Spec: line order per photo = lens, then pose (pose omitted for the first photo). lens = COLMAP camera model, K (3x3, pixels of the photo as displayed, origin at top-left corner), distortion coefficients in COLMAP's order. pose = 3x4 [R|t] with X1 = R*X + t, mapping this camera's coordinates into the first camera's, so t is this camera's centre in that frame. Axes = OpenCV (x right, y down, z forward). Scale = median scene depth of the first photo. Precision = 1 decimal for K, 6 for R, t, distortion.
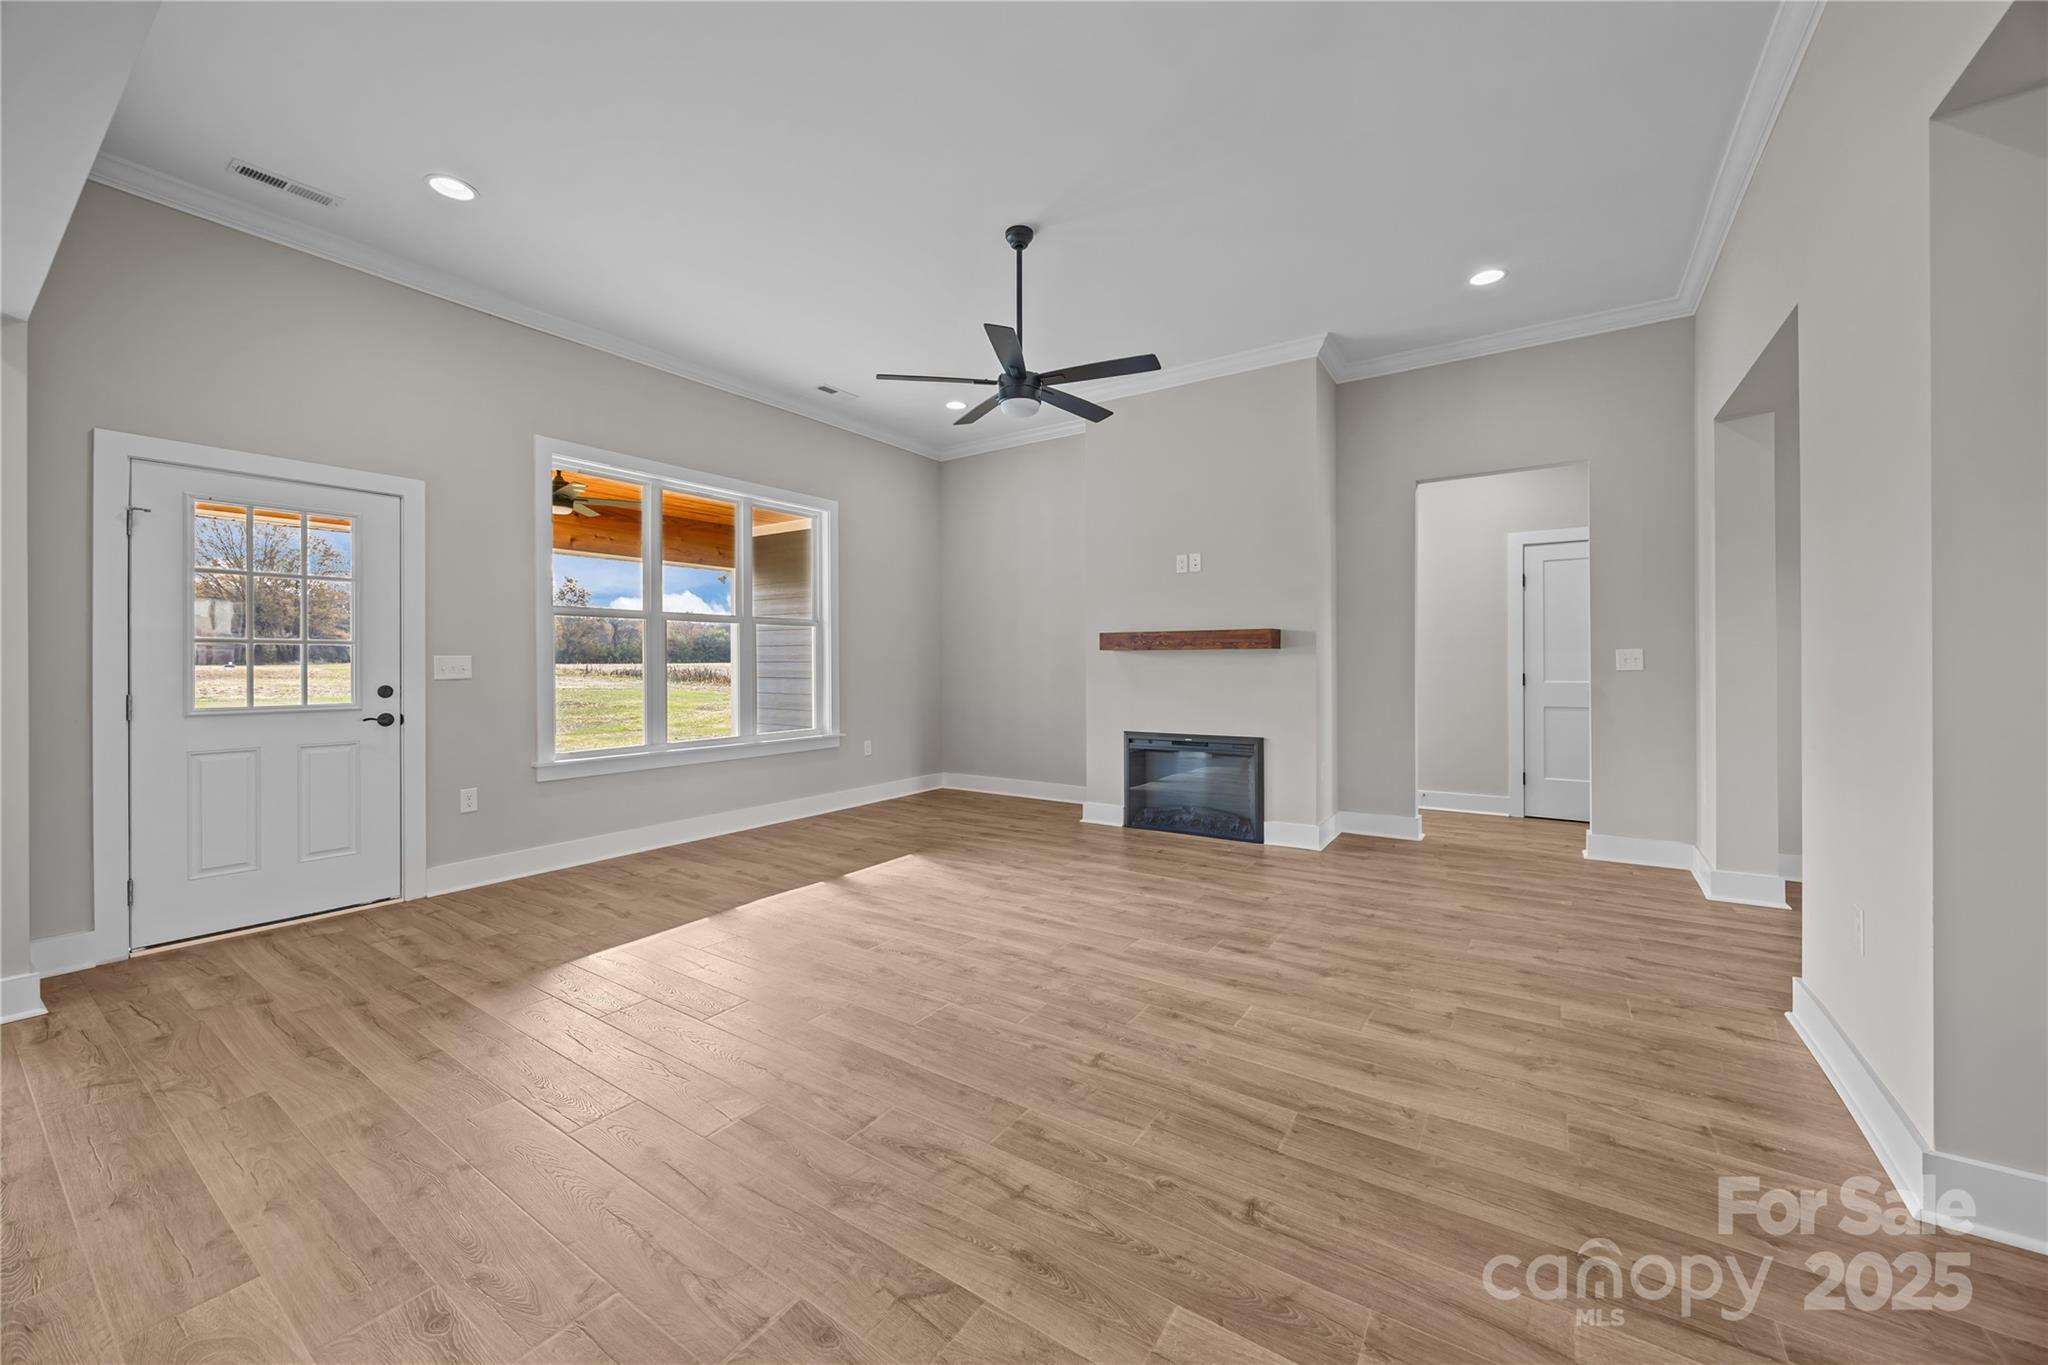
lens RADIAL K [[774.7, 0, 1019.2], [0, 774.7, 655.6], [0, 0, 1]] dist [-0.001661, 0.000094]
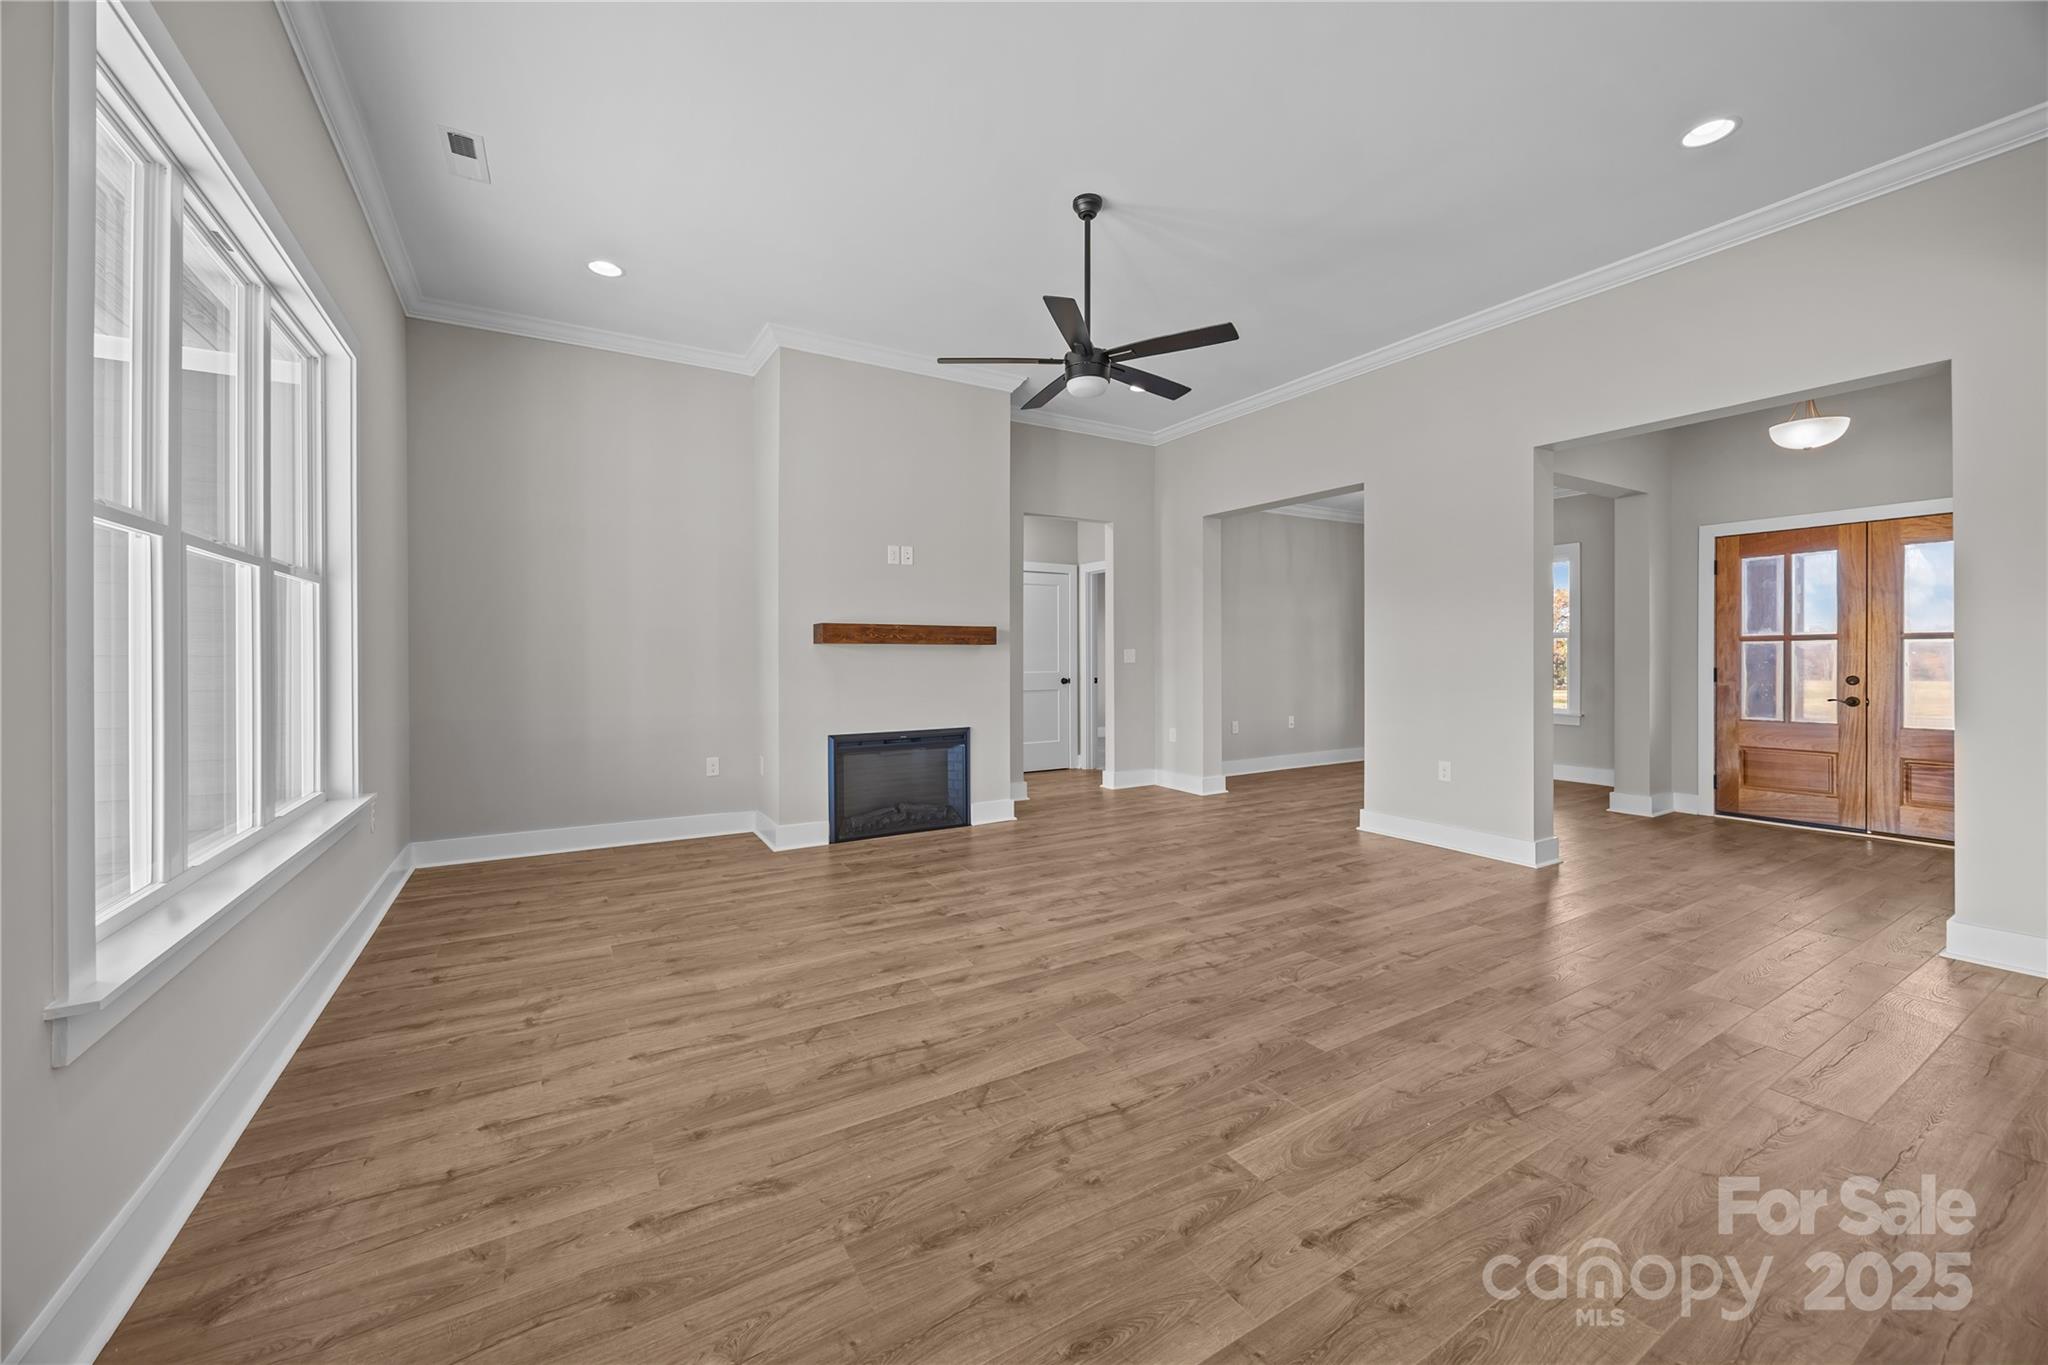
lens RADIAL K [[774.7, 0, 1019.2], [0, 774.7, 655.6], [0, 0, 1]] dist [-0.001661, 0.000094]
pose [[0.420667, 0.004306, 0.907205, -0.873056], [-0.007510, 0.999971, -0.001264, 0.009503], [-0.907184, -0.006282, 0.420688, 0.661306]]
